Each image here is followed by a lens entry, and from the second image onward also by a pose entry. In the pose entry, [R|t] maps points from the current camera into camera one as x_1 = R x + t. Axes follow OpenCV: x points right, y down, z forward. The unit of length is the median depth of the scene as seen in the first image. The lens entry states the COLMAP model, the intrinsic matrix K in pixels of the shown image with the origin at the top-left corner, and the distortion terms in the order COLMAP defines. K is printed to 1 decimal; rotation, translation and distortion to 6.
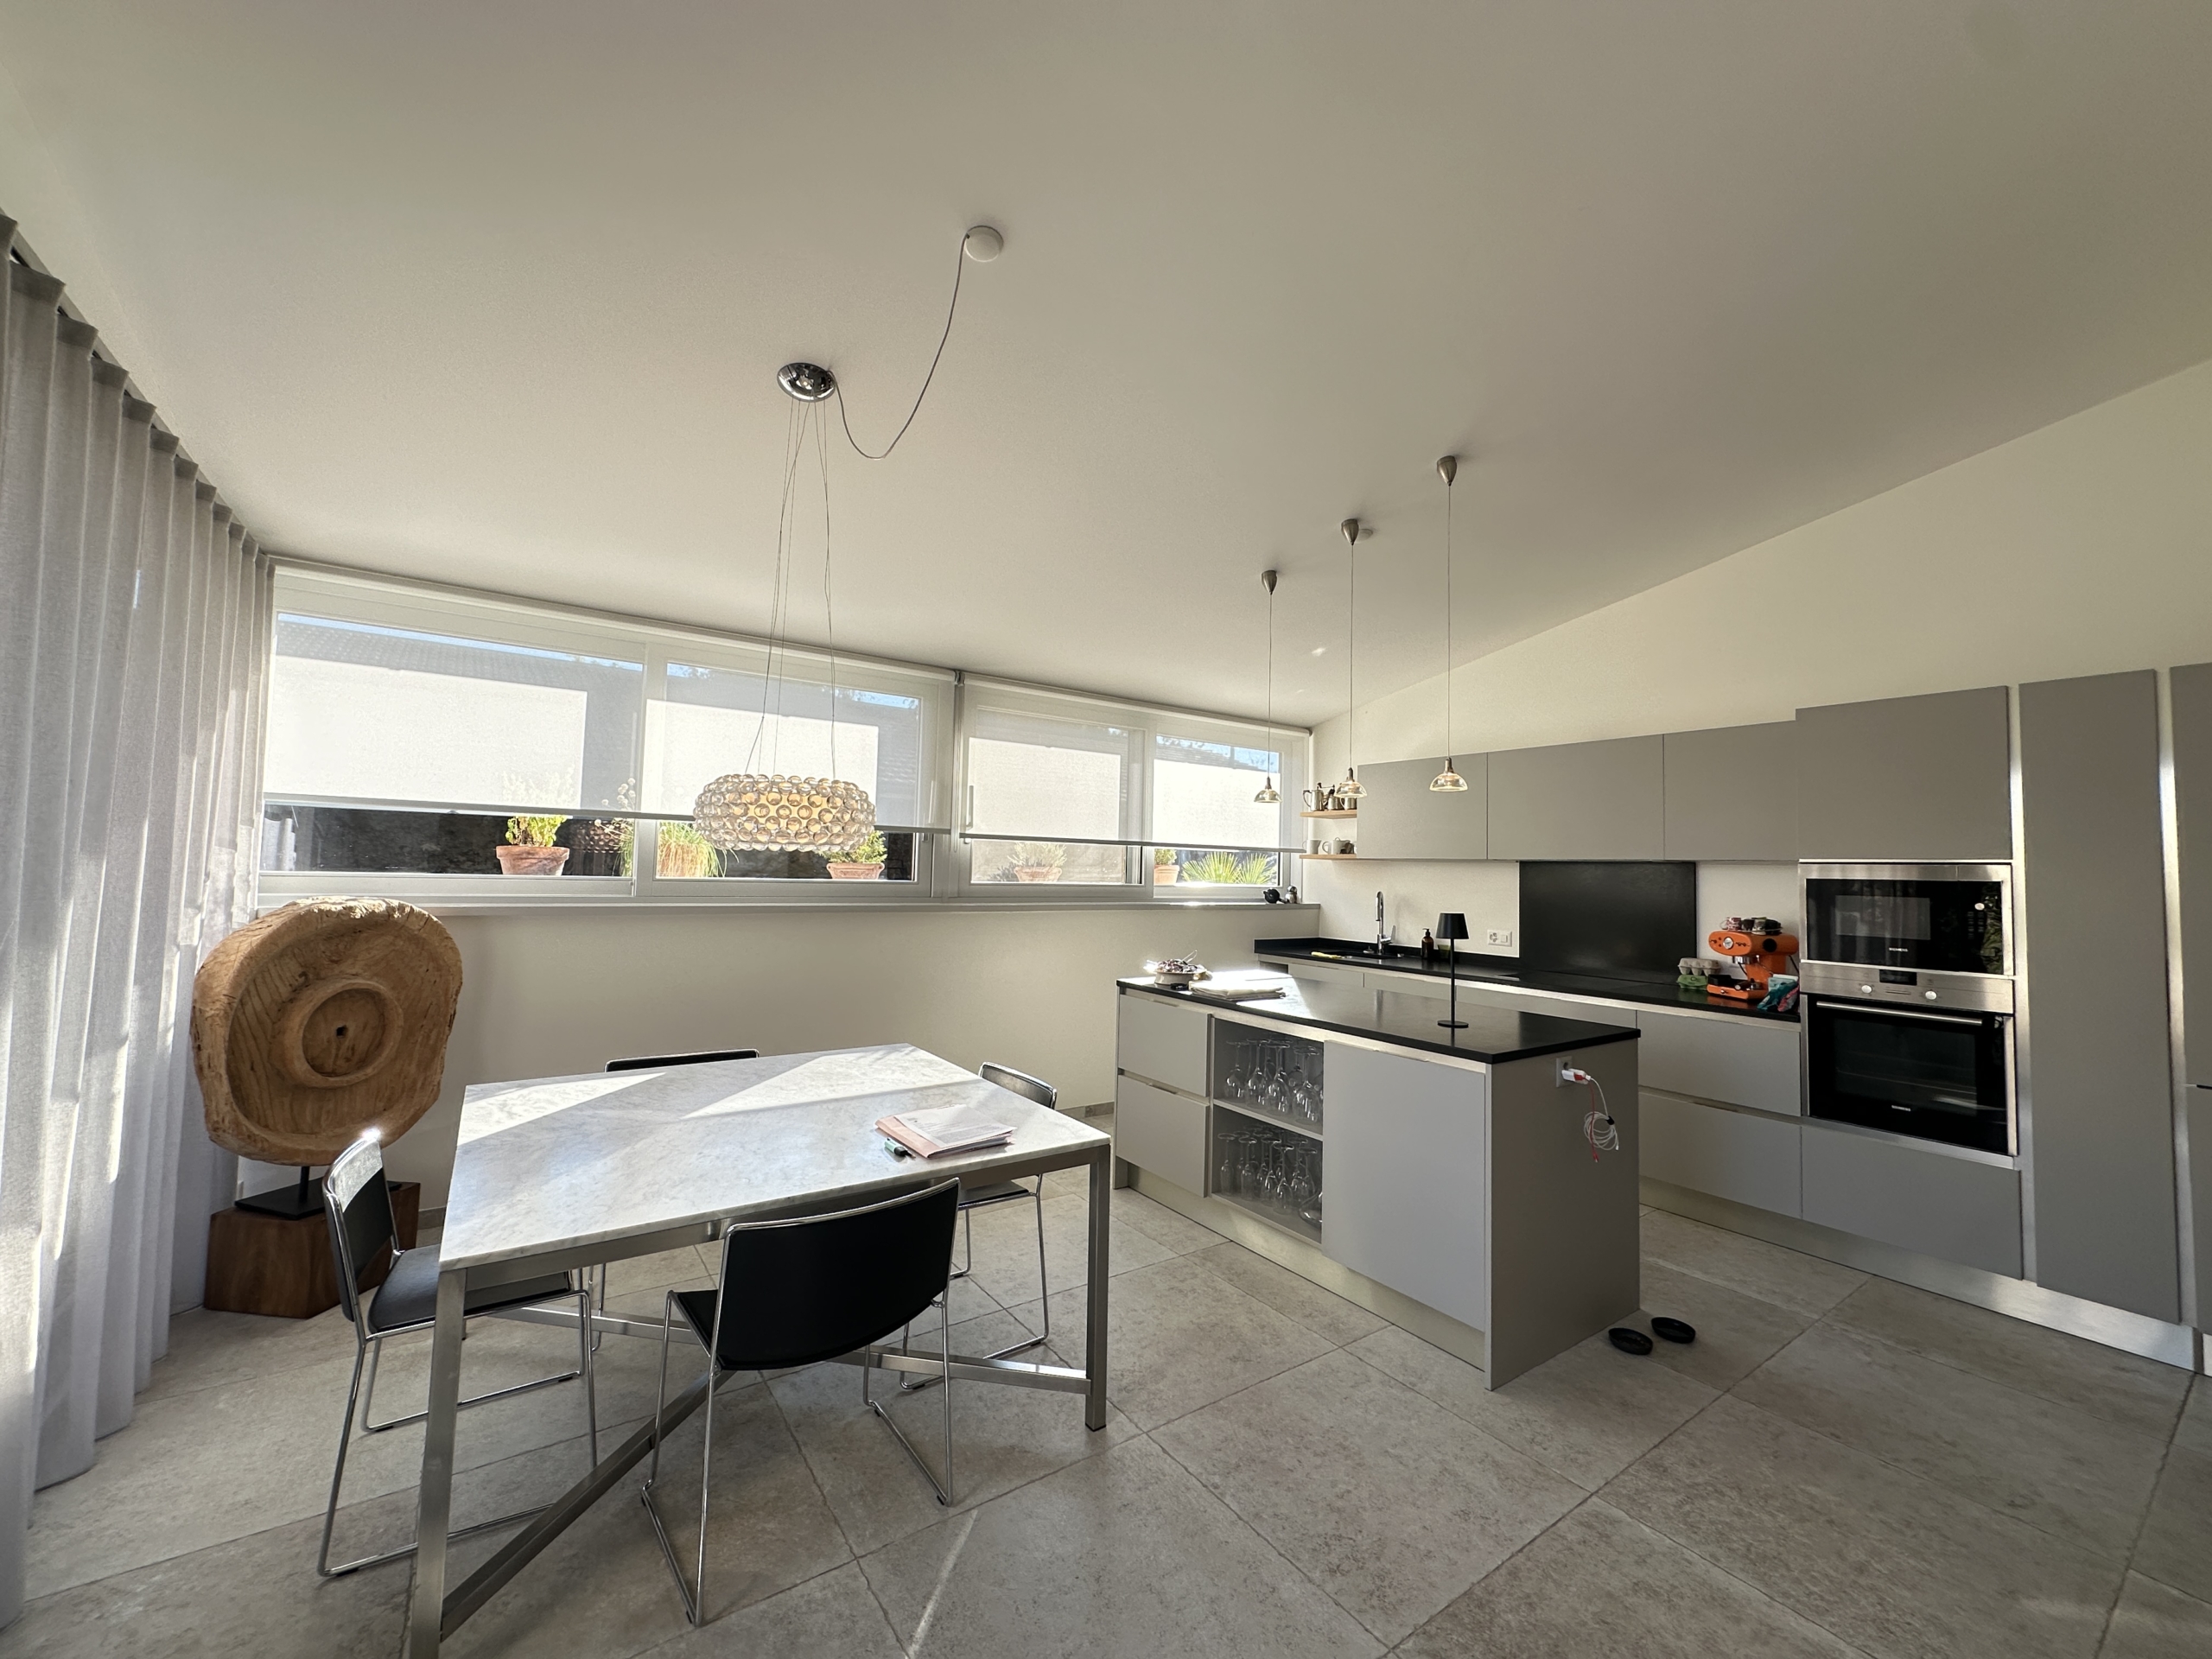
lens RADIAL K [[881.3, 0, 1106.1], [0, 881.3, 822.2], [0, 0, 1]] dist [-0.001638, 0.000005]
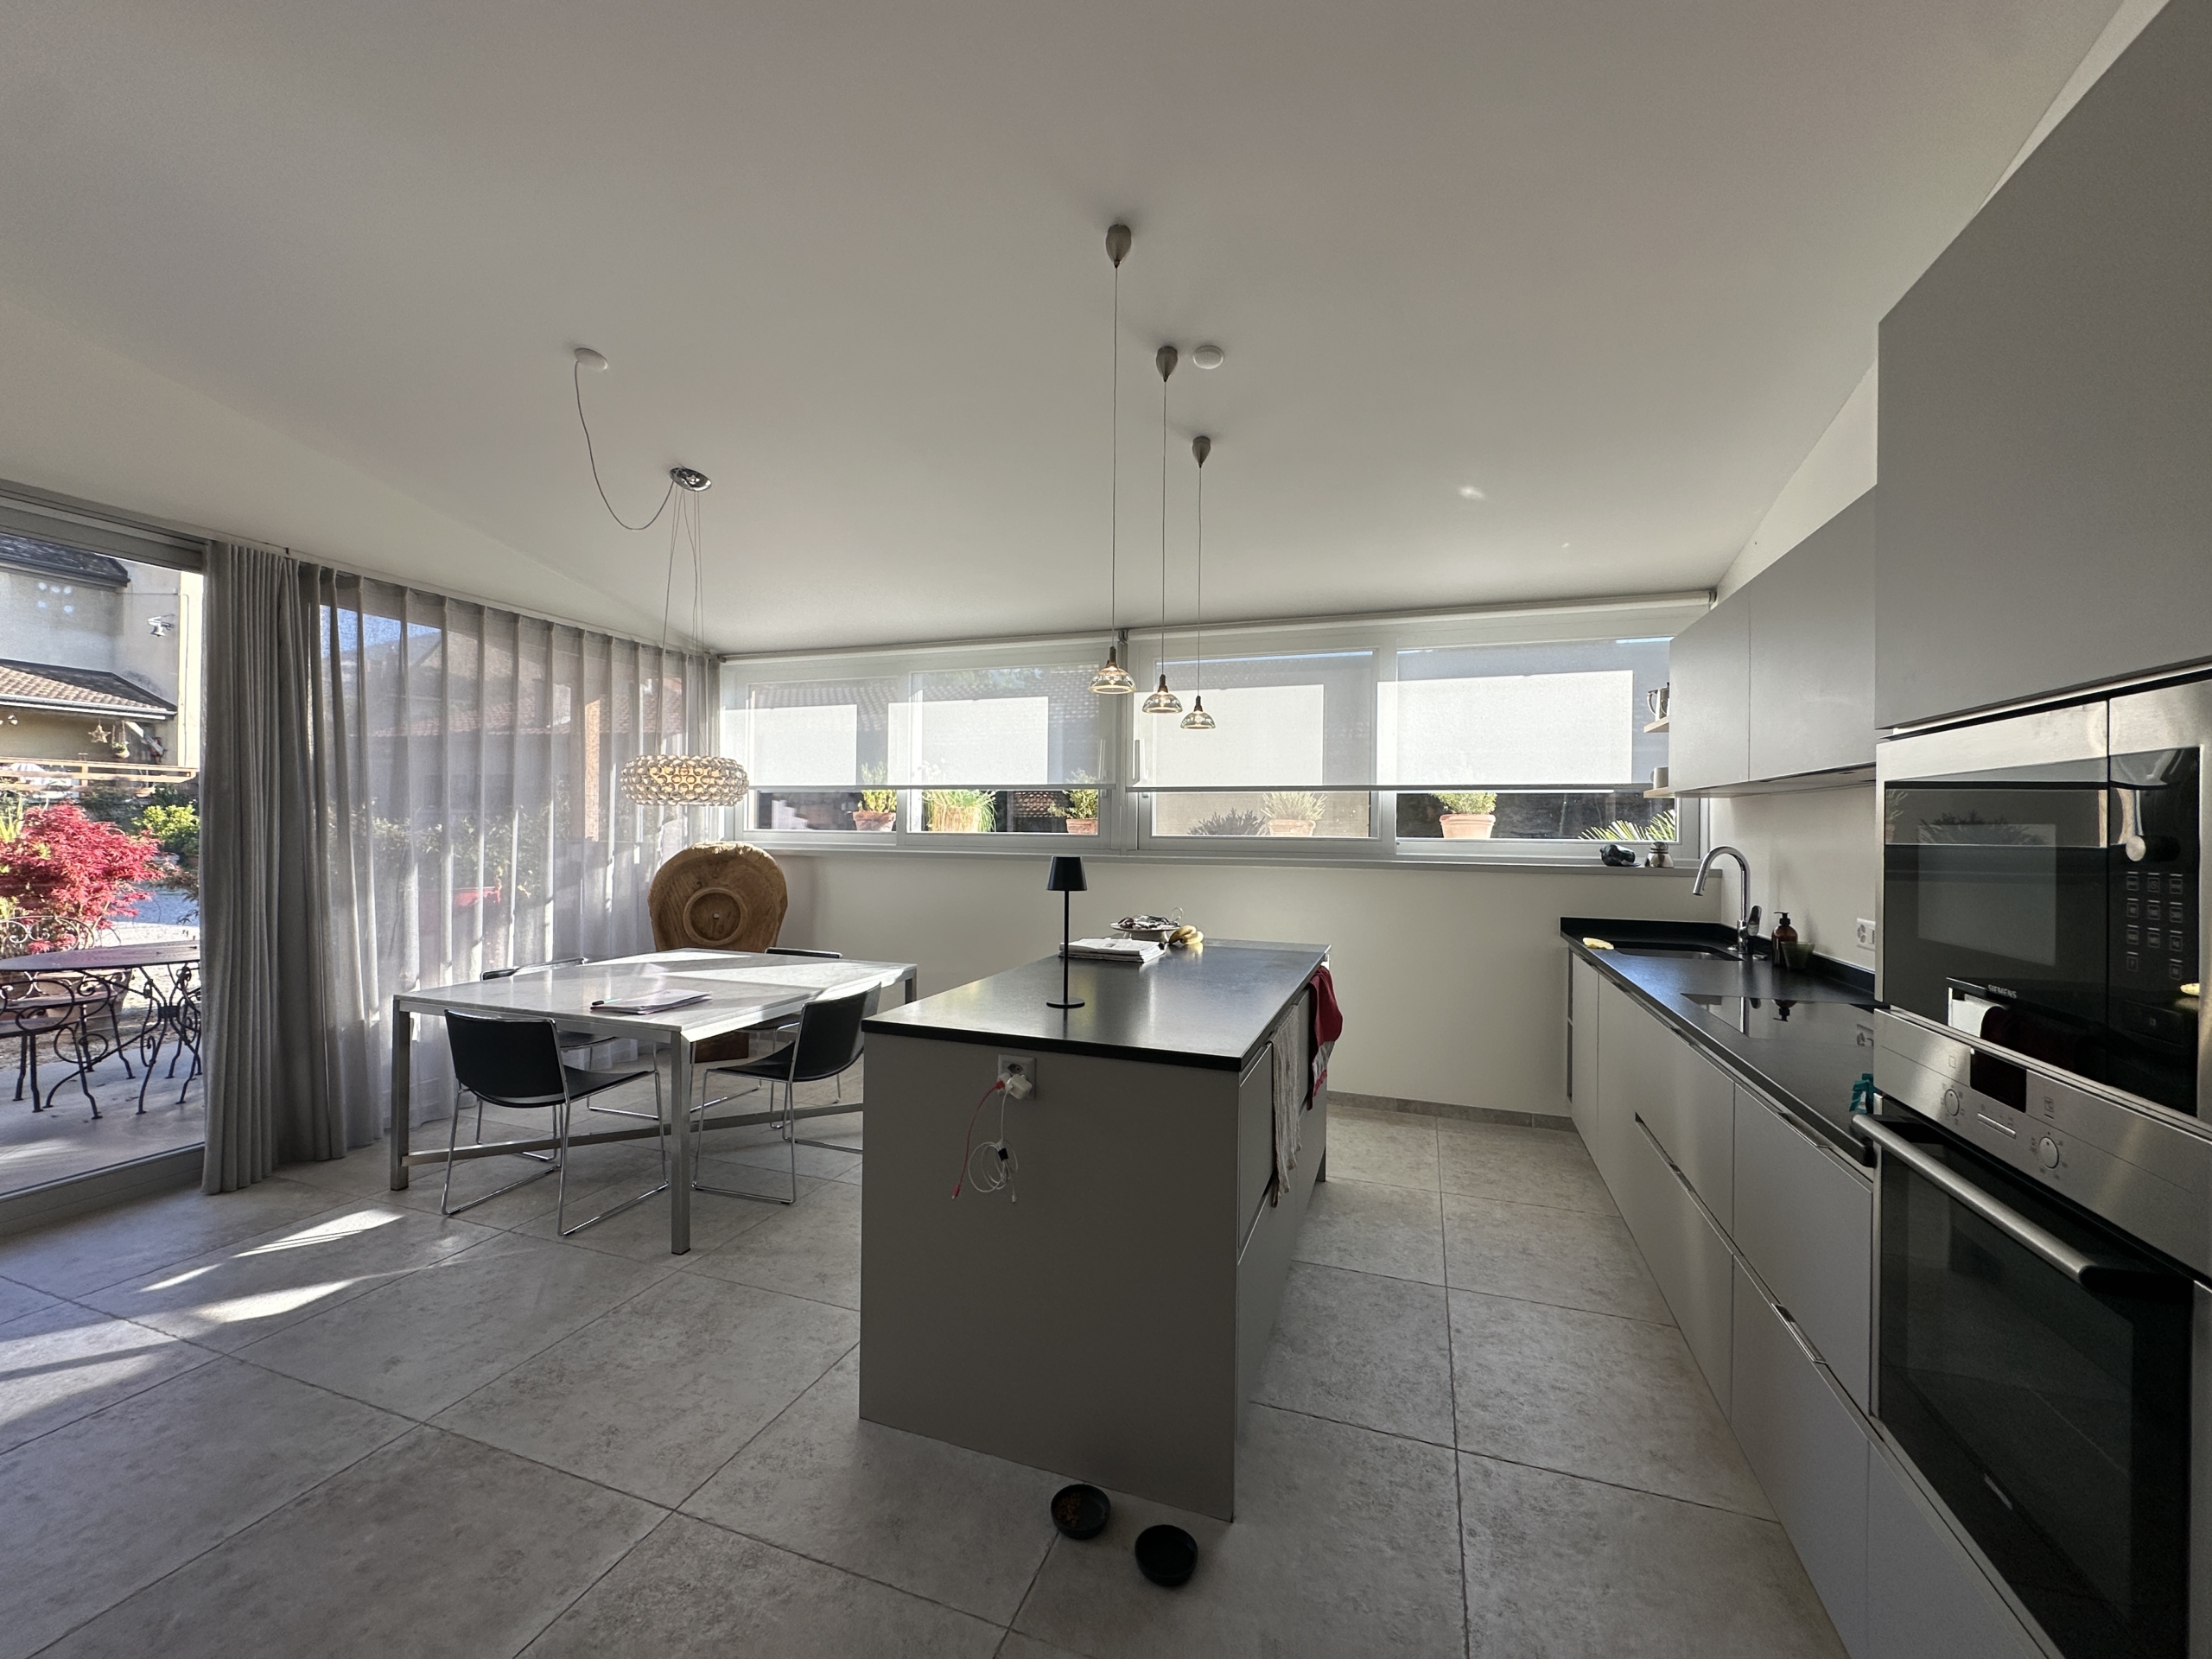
lens RADIAL K [[881.3, 0, 1106.1], [0, 881.3, 822.2], [0, 0, 1]] dist [-0.001638, 0.000005]
pose [[0.577897, -0.022027, -0.815812, 0.742238], [0.048707, 0.998785, 0.007535, 0.049999], [0.814655, -0.044091, 0.578268, 0.427759]]
